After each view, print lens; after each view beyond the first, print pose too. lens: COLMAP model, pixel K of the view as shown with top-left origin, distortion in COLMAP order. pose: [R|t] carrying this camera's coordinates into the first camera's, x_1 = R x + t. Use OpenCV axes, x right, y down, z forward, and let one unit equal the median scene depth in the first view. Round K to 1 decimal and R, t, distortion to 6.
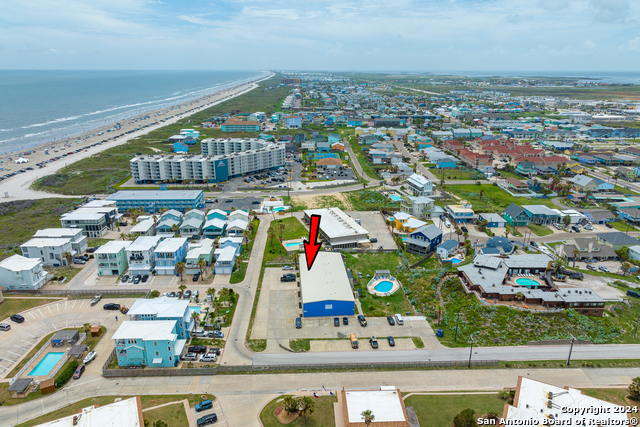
lens RADIAL K [[442.5, 0, 321.9], [0, 442.5, 224.6], [0, 0, 1]] dist [0.002187, 0.001734]
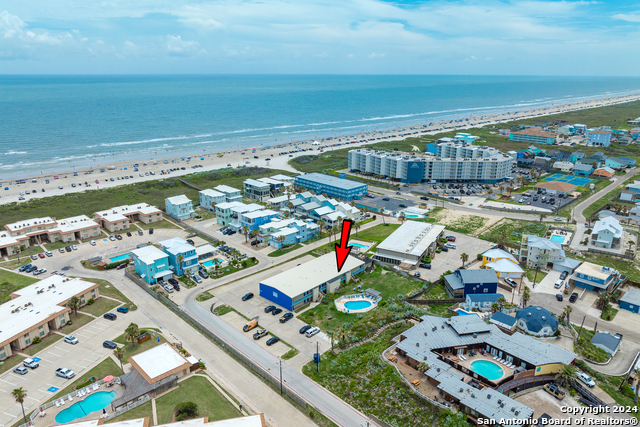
lens RADIAL K [[440.3, 0, 320.0], [0, 440.3, 231.2], [0, 0, 1]] dist [-0.010103, 0.000638]
pose [[0.668295, 0.250232, -0.700547, 0.667224], [-0.246710, 0.962983, 0.108621, -0.086604], [0.701795, 0.100241, 0.705291, 0.265769]]
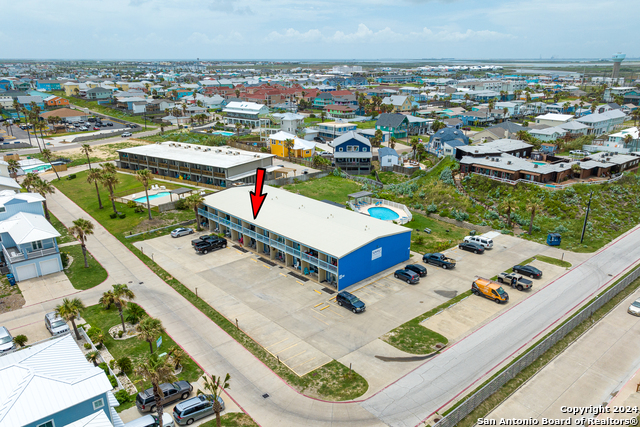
lens RADIAL K [[485.6, 0, 320.0], [0, 485.6, 213.5], [0, 0, 1]] dist [0.003575, 0.002523]
pose [[0.788069, -0.196866, 0.583258, -0.271096], [0.213935, 0.976013, 0.040373, 0.093584], [-0.577216, 0.092963, 0.811283, 0.518396]]
